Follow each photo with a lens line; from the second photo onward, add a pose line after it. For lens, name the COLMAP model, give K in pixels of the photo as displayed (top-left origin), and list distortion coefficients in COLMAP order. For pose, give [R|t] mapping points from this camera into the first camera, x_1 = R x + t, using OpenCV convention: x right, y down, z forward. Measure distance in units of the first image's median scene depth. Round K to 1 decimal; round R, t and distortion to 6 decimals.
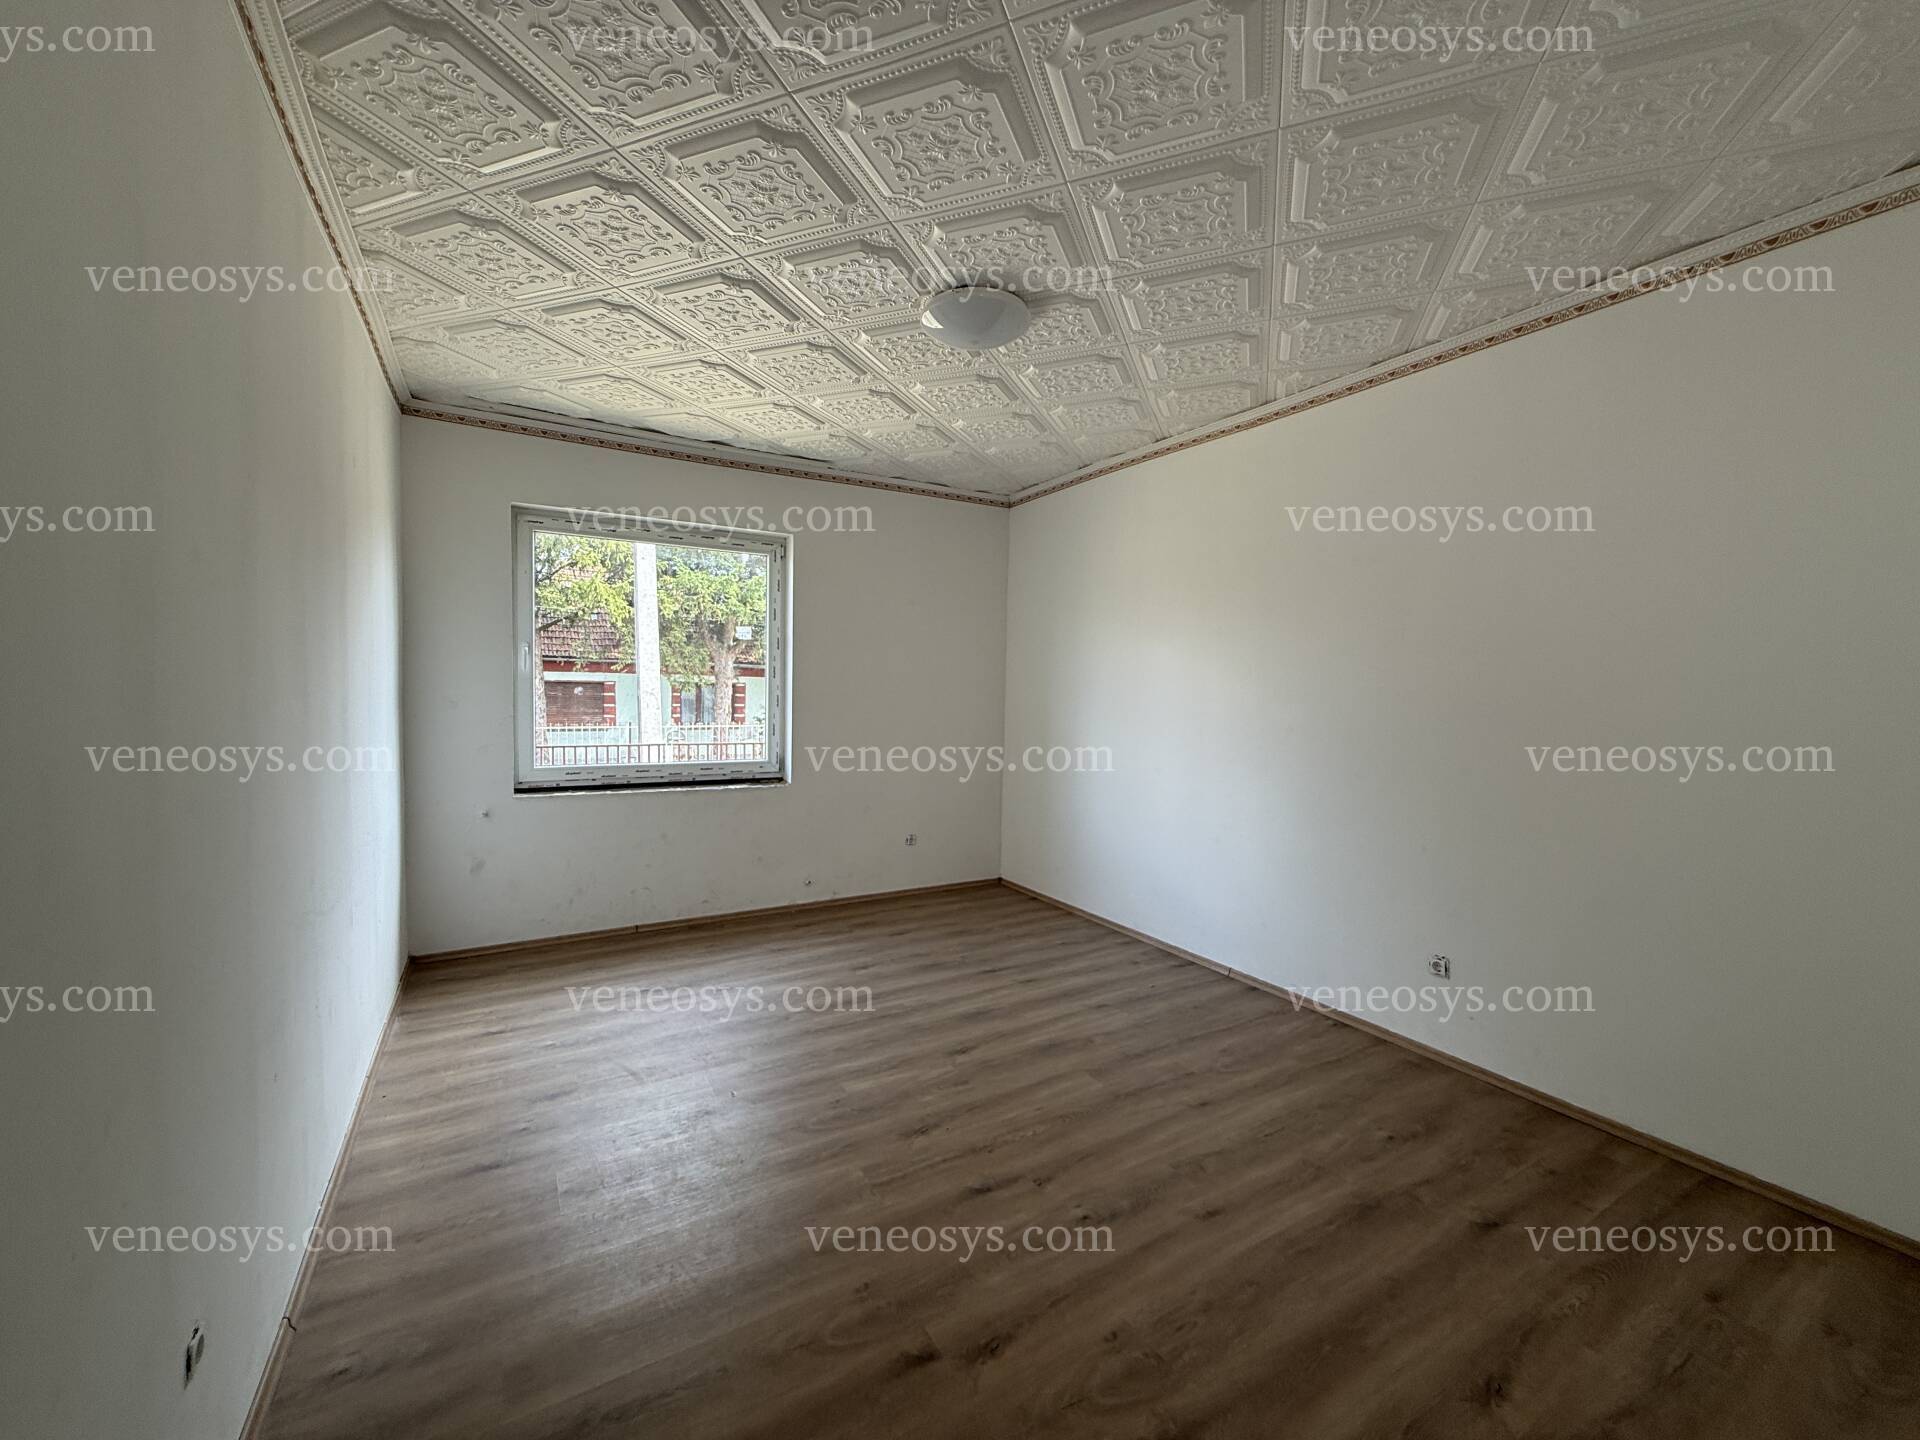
lens RADIAL K [[765.6, 0, 954.0], [0, 765.6, 723.9], [0, 0, 1]] dist [0.000693, 0.000048]
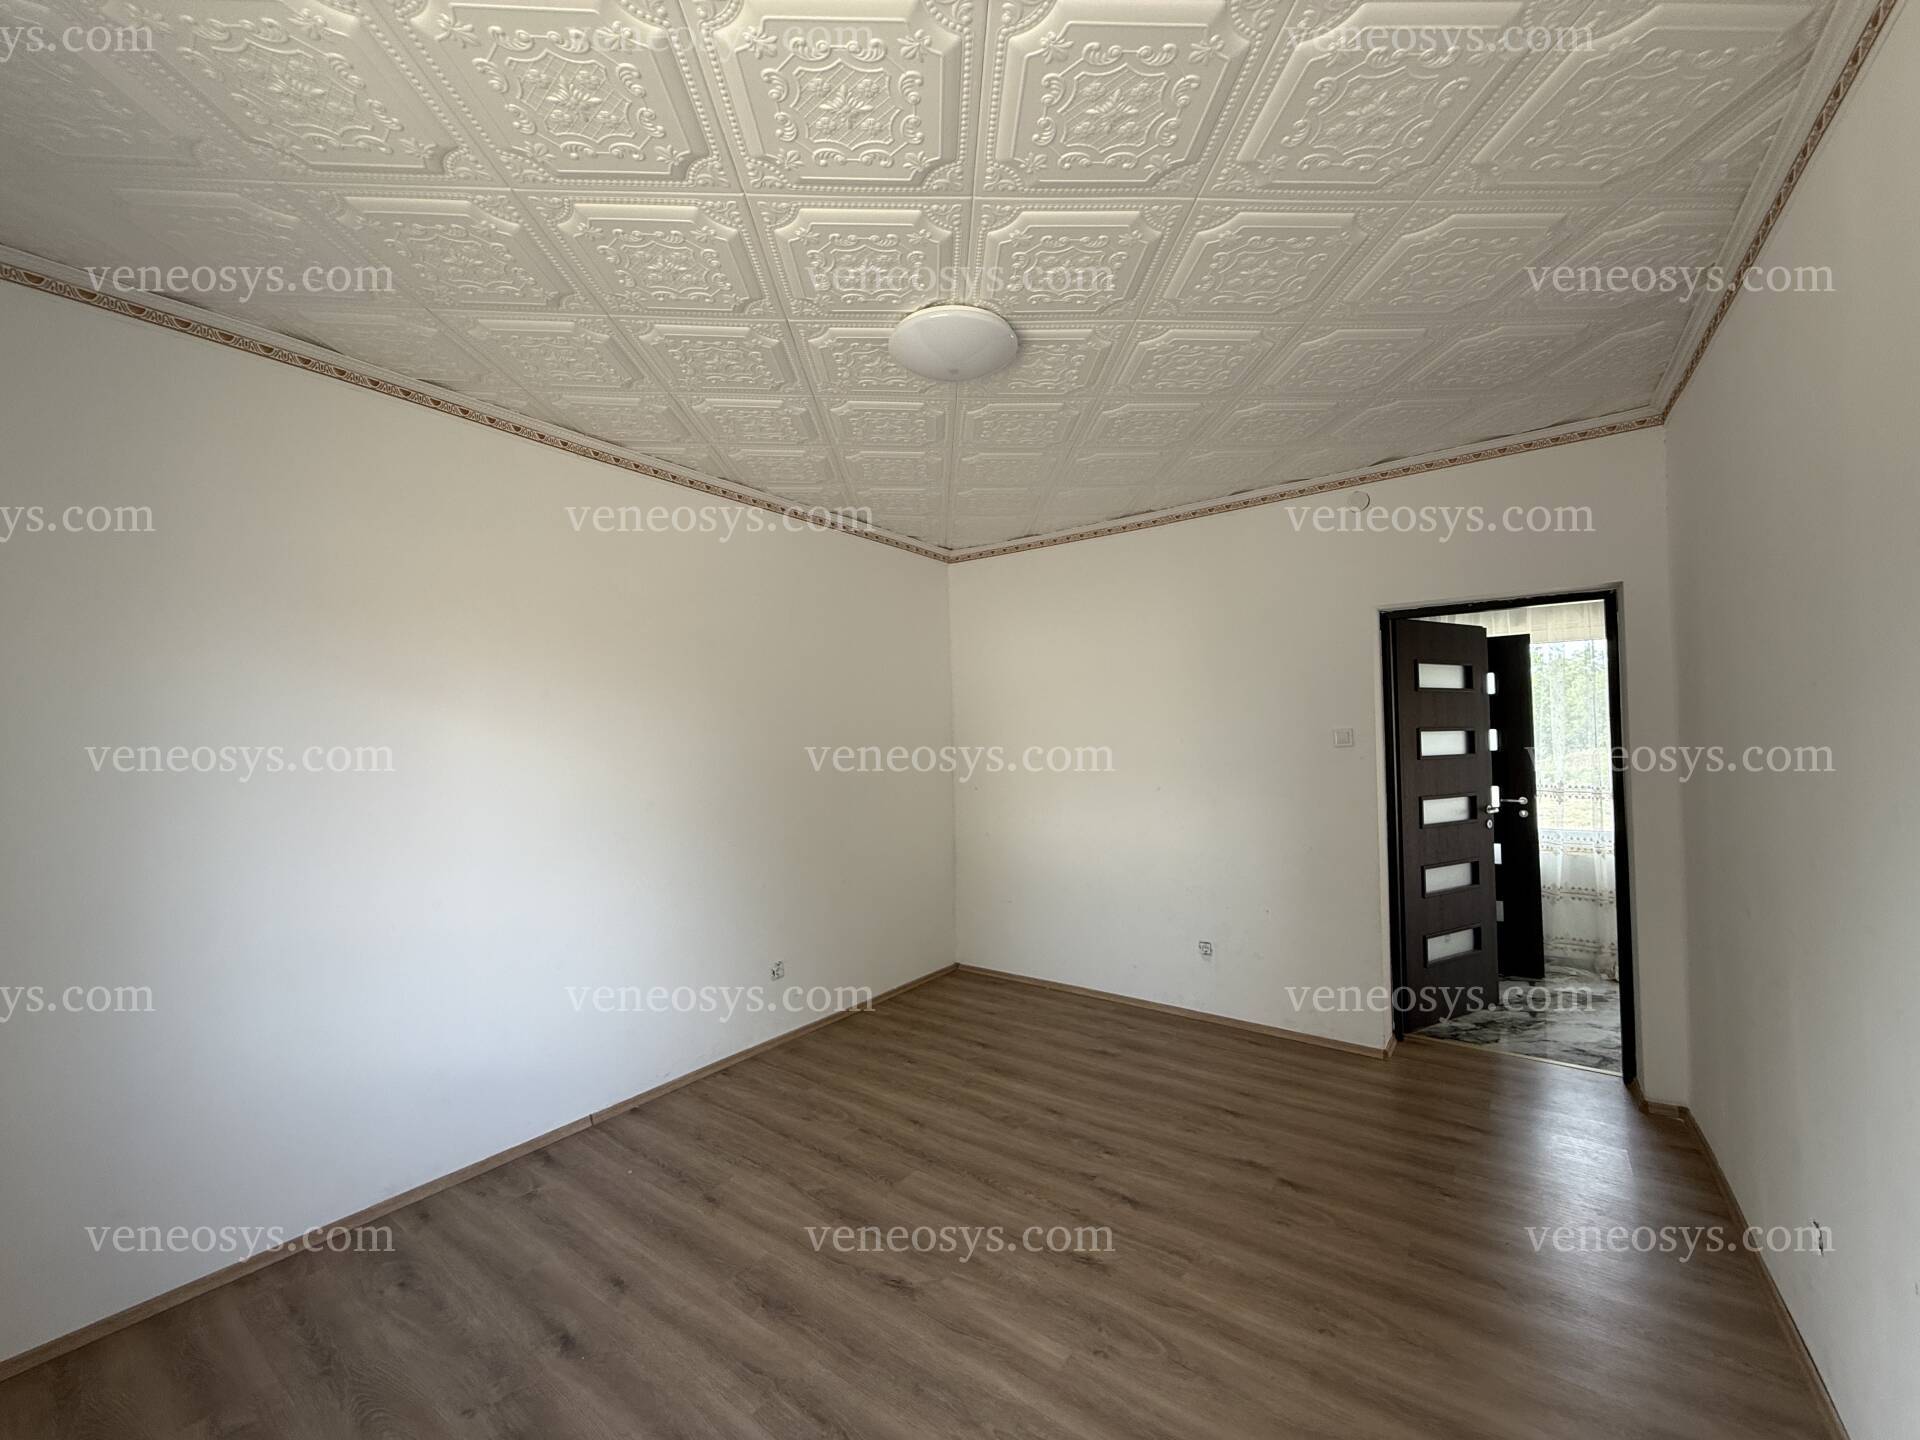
lens RADIAL K [[765.6, 0, 950.1], [0, 765.6, 716.4], [0, 0, 1]] dist [0.000693, 0.000048]
pose [[-0.400168, 0.020344, 0.916216, -0.640810], [0.052273, 0.998633, 0.000657, -0.094237], [-0.914950, 0.048156, -0.400684, 1.156332]]
